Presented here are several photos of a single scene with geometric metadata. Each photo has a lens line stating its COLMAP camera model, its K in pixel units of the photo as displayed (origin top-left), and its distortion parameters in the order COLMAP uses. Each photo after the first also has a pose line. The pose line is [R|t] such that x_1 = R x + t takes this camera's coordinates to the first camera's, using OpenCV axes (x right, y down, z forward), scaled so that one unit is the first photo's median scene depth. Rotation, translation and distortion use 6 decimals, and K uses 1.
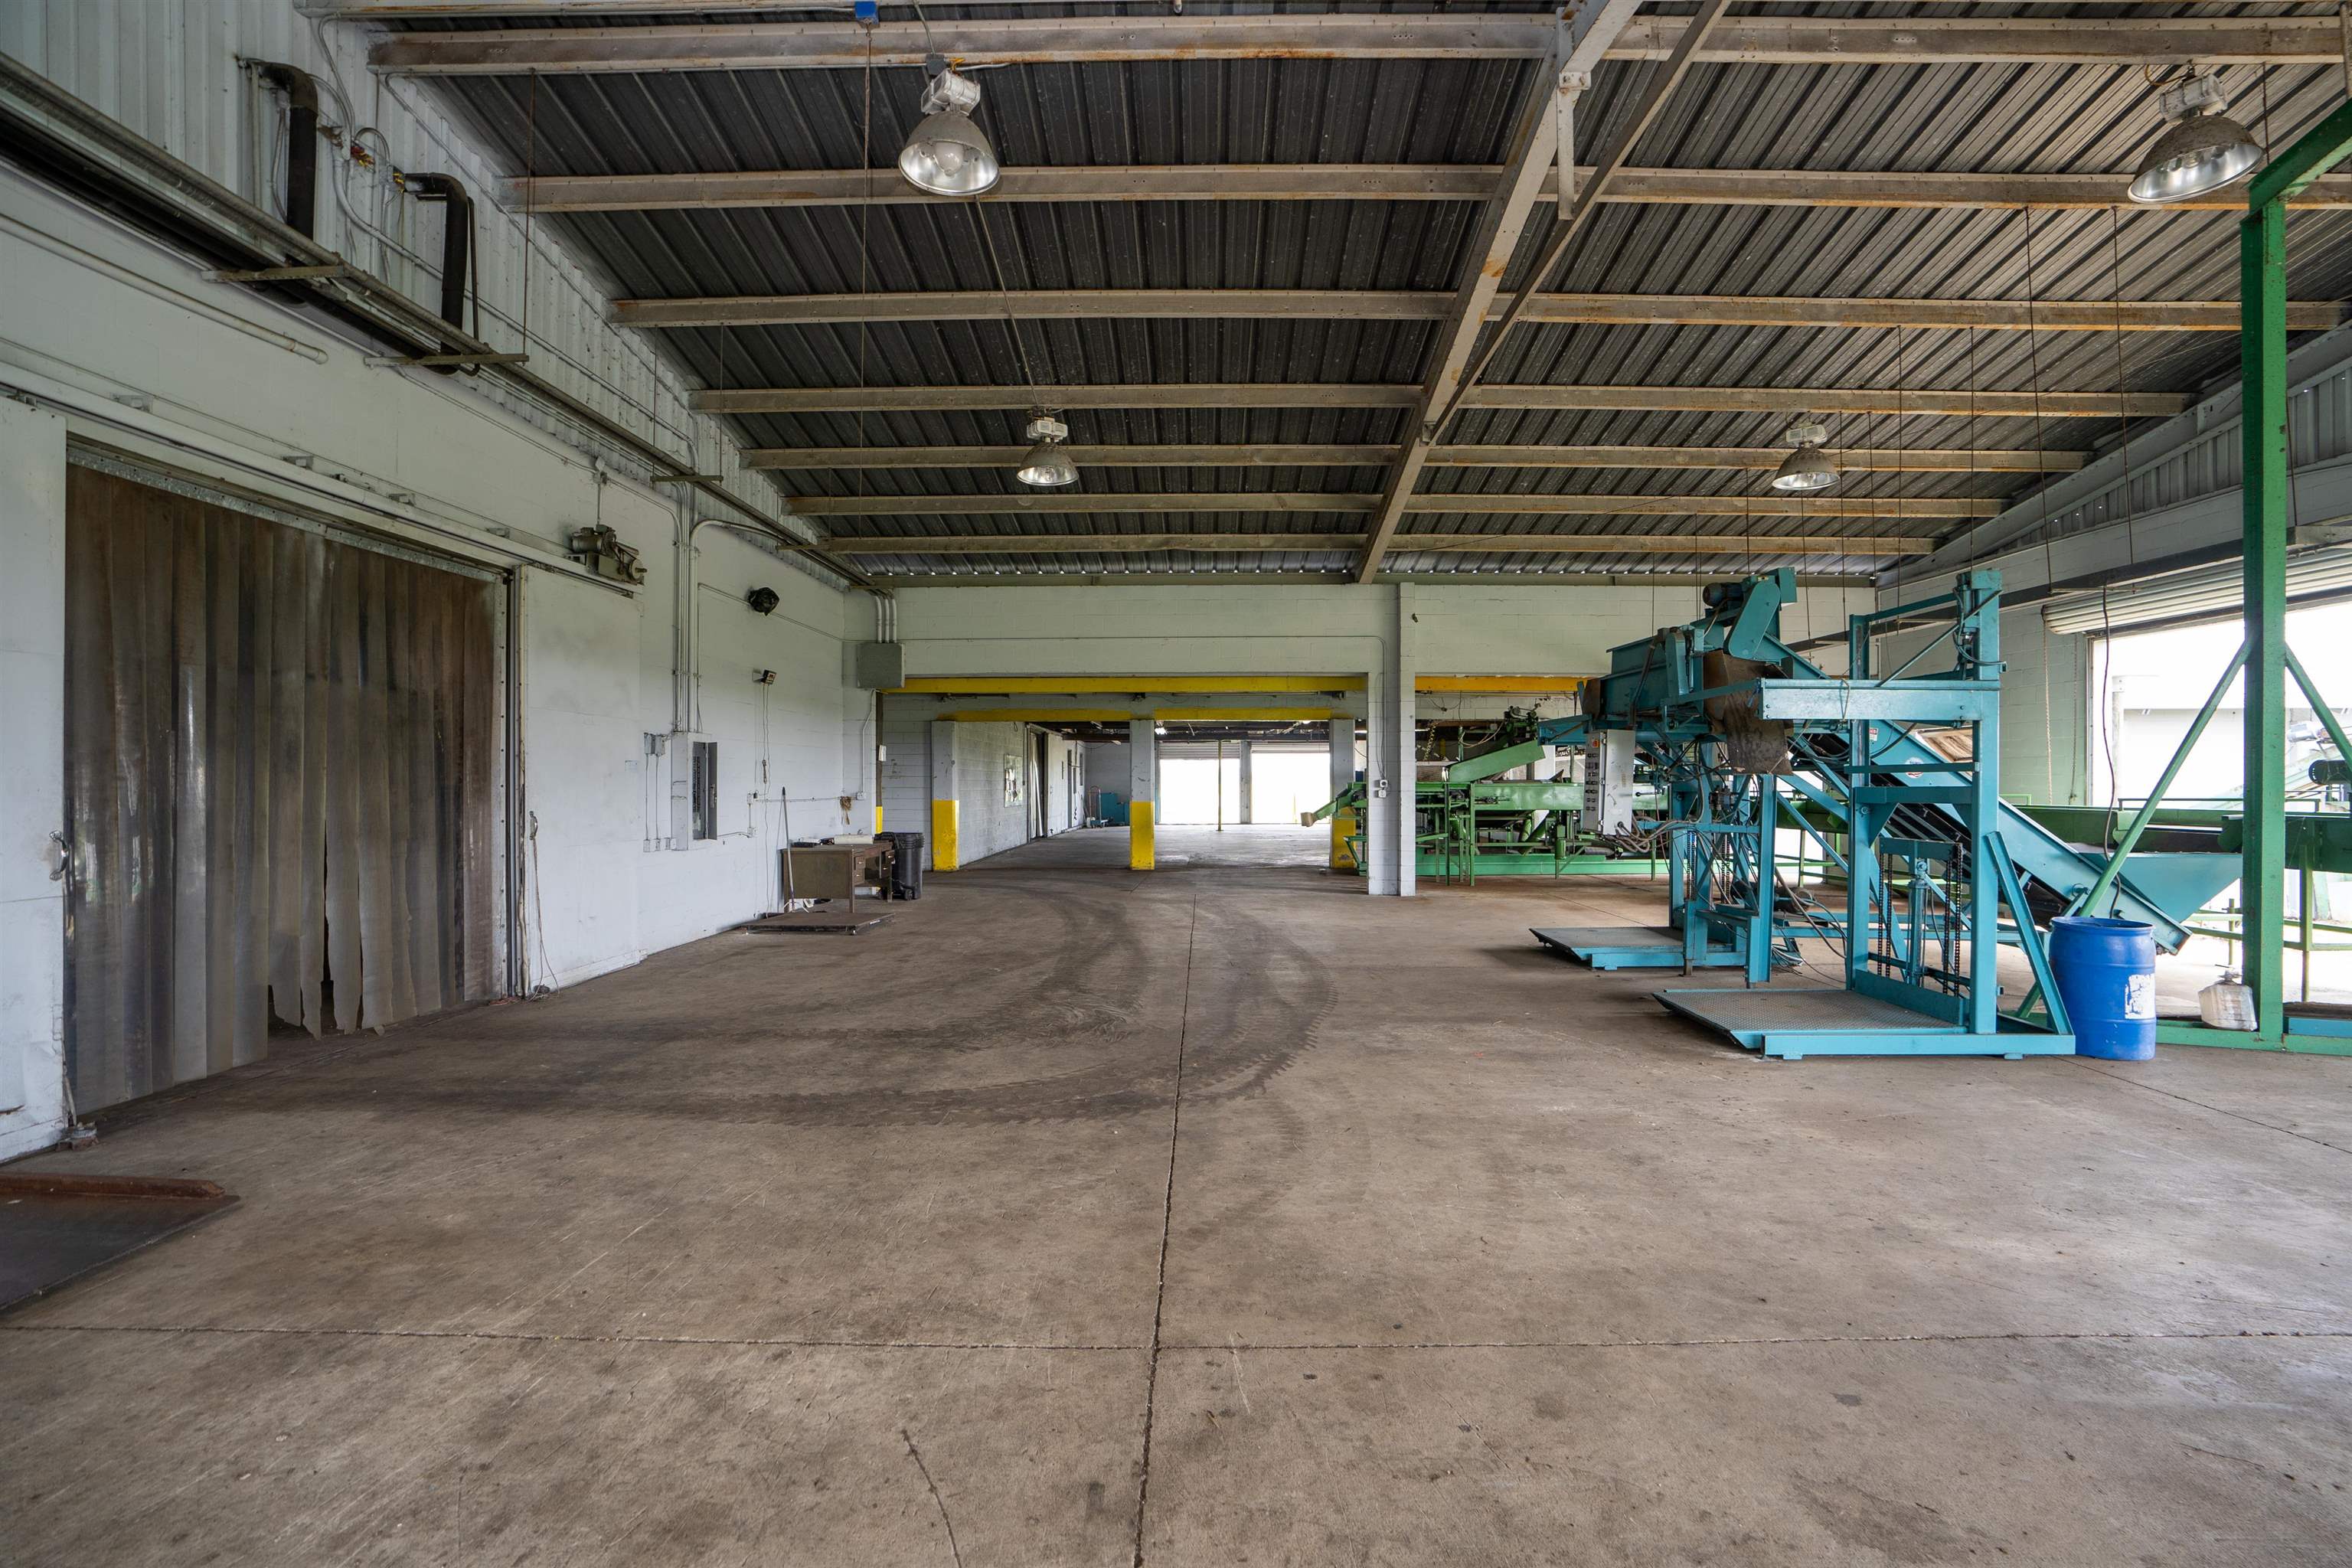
lens RADIAL K [[1088.4, 0, 1176.0], [0, 1088.4, 784.0], [0, 0, 1]] dist [-0.082462, 0.023585]
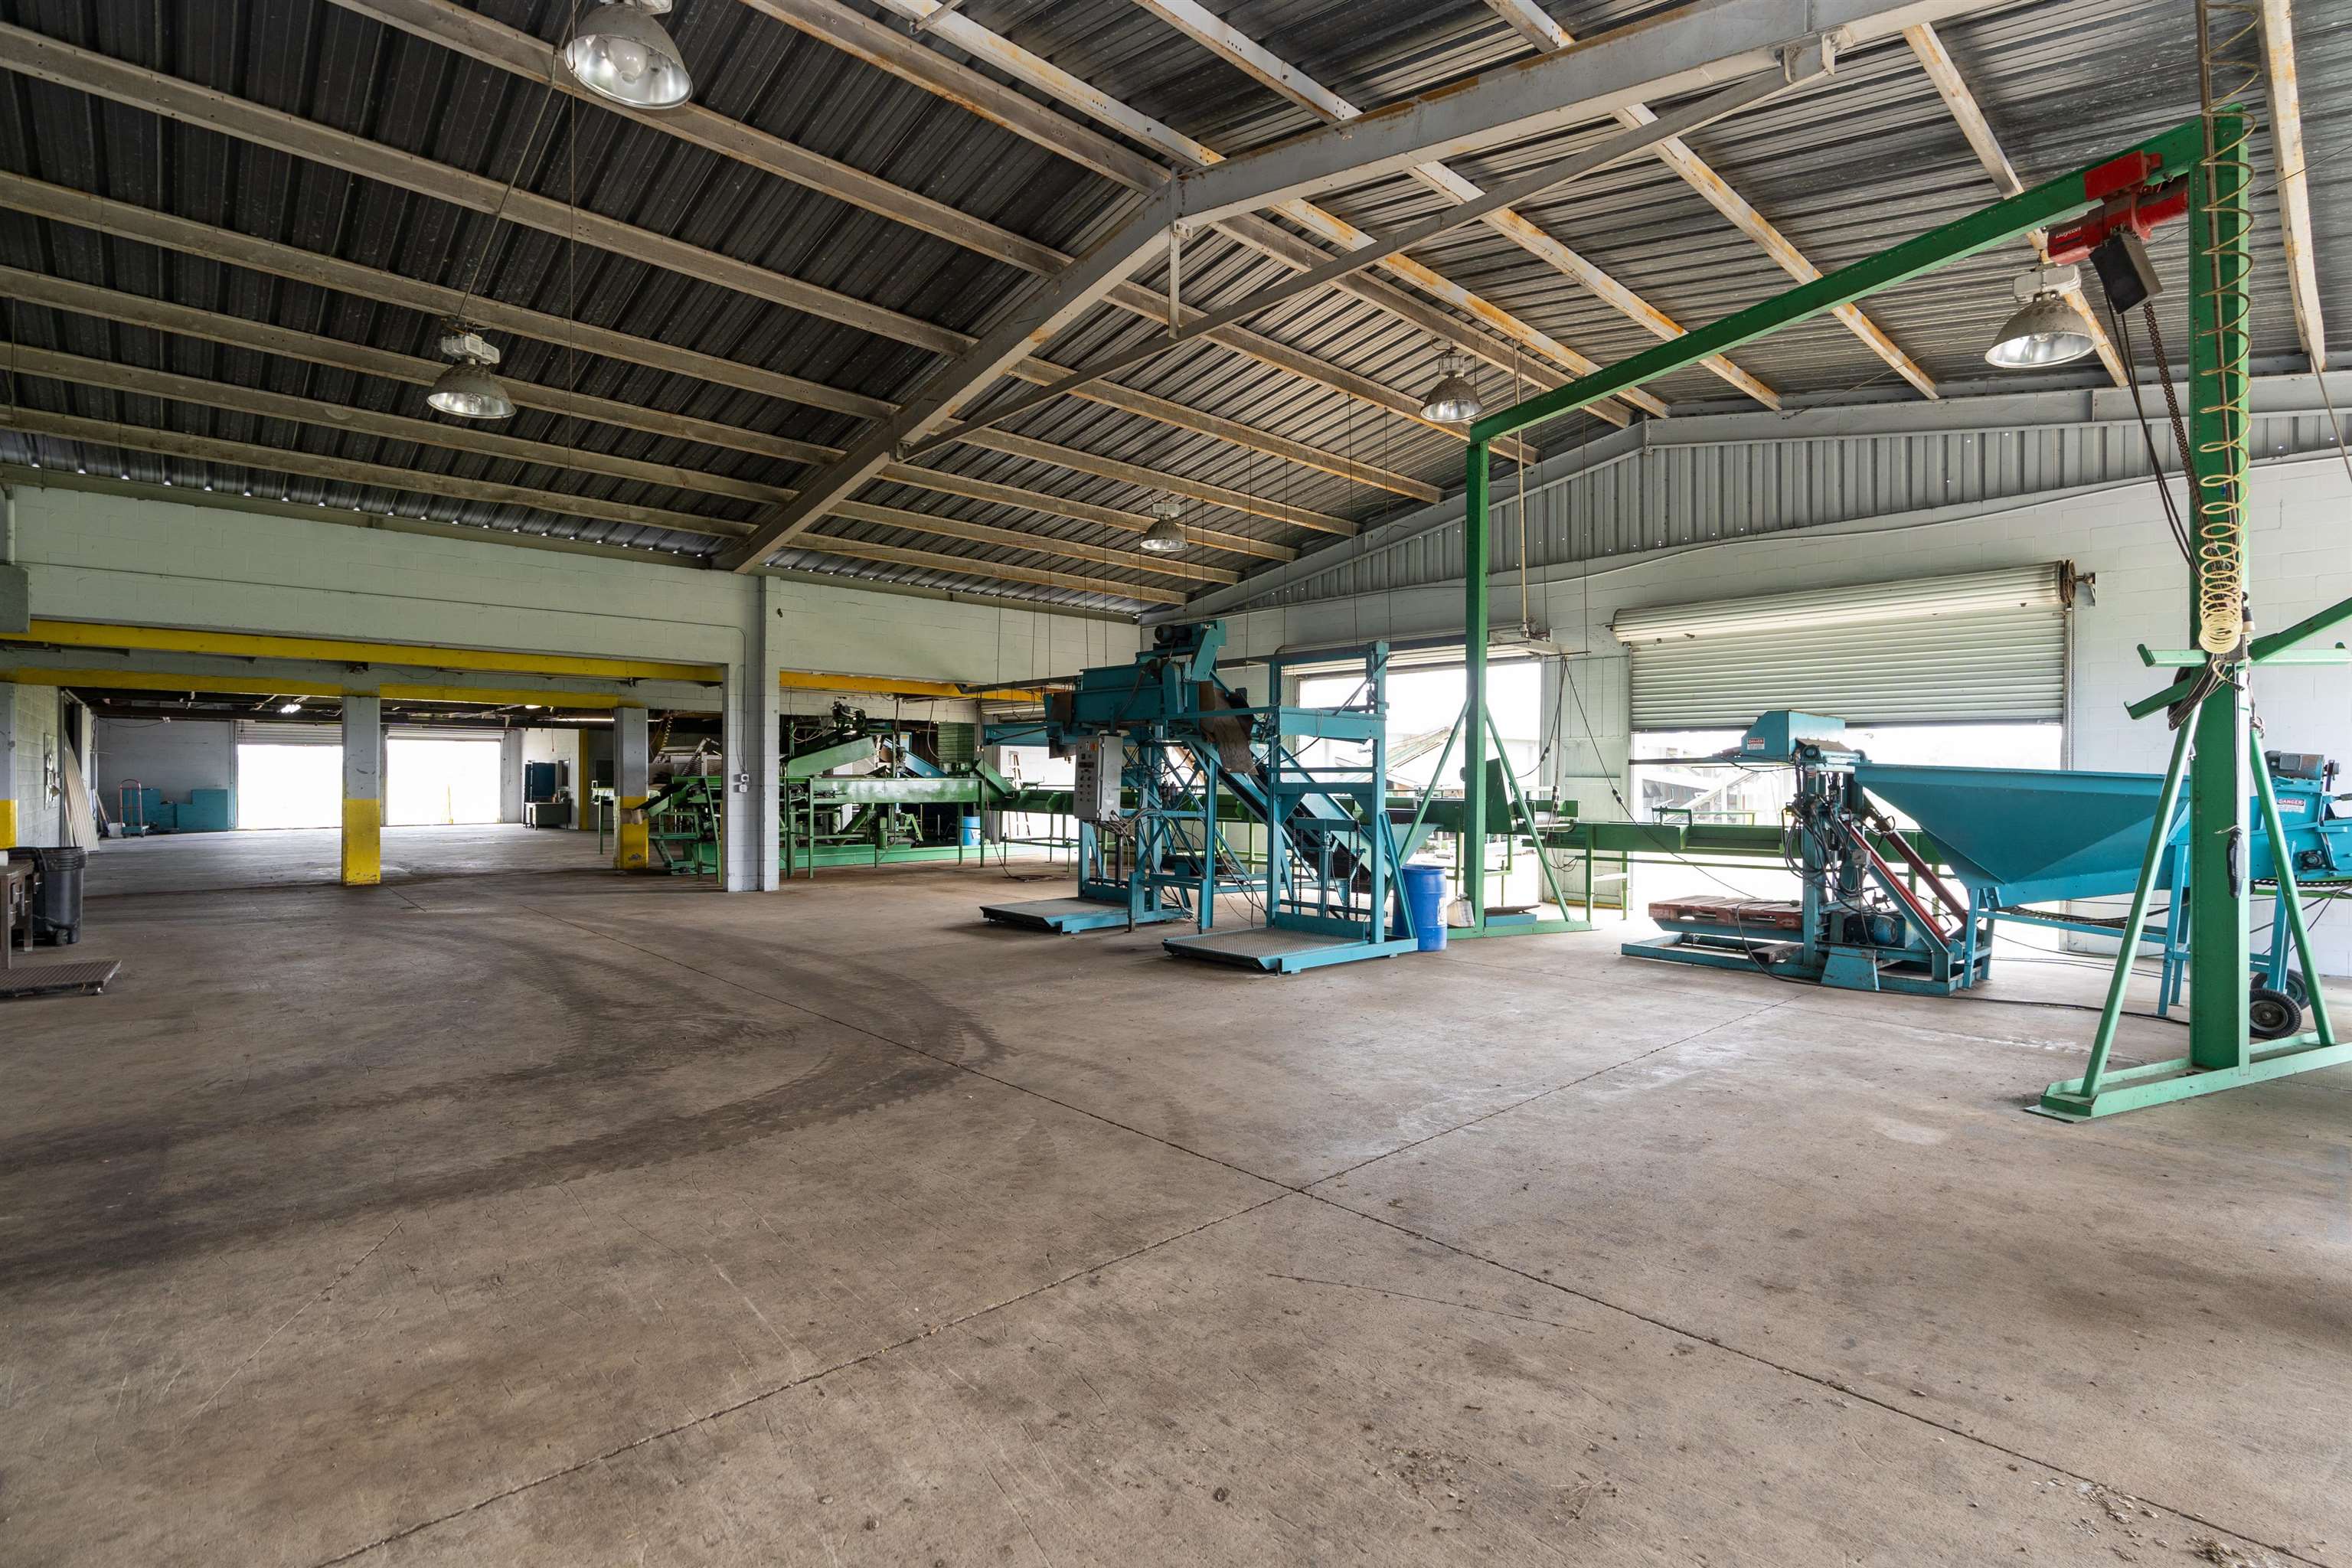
lens RADIAL K [[1096.2, 0, 1180.4], [0, 1096.2, 789.1], [0, 0, 1]] dist [-0.060031, 0.024688]
pose [[0.707137, -0.002501, 0.707073, -0.308720], [-0.004654, 0.999956, 0.008191, -0.000301], [-0.707062, -0.009083, 0.707094, 0.033661]]
